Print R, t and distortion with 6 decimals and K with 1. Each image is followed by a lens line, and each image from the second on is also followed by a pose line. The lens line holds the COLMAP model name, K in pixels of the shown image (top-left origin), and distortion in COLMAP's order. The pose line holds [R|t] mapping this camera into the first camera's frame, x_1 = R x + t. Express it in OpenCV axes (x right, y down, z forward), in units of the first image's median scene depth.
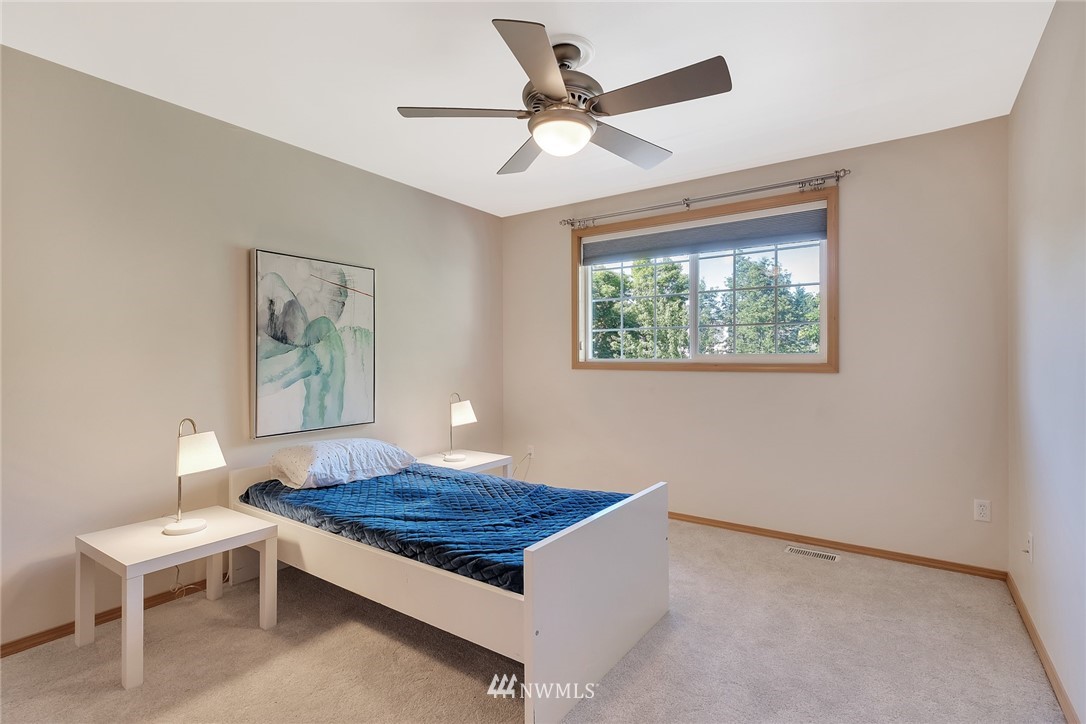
lens RADIAL K [[528.7, 0, 540.9], [0, 528.7, 361.2], [0, 0, 1]] dist [0.000421, 0.001135]
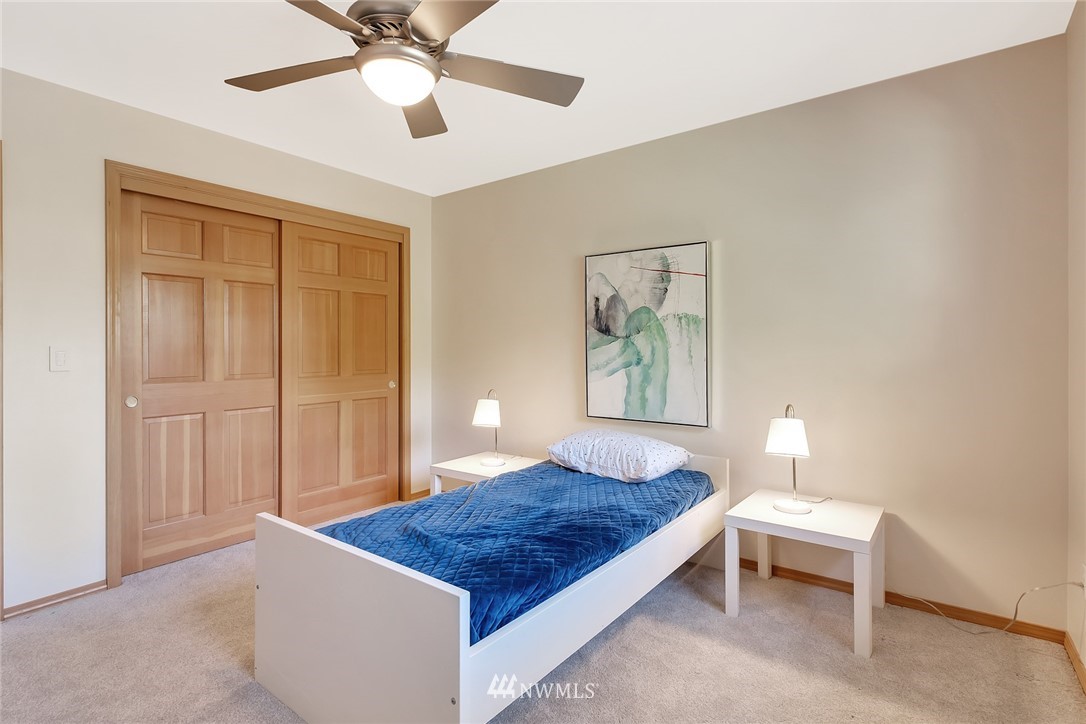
lens RADIAL K [[528.7, 0, 541.3], [0, 528.7, 350.3], [0, 0, 1]] dist [0.000421, 0.001135]
pose [[-0.034647, 0.008928, -0.999360, 0.587455], [-0.005776, 0.999942, 0.009134, -0.011543], [0.999383, 0.006089, -0.034594, 0.864003]]
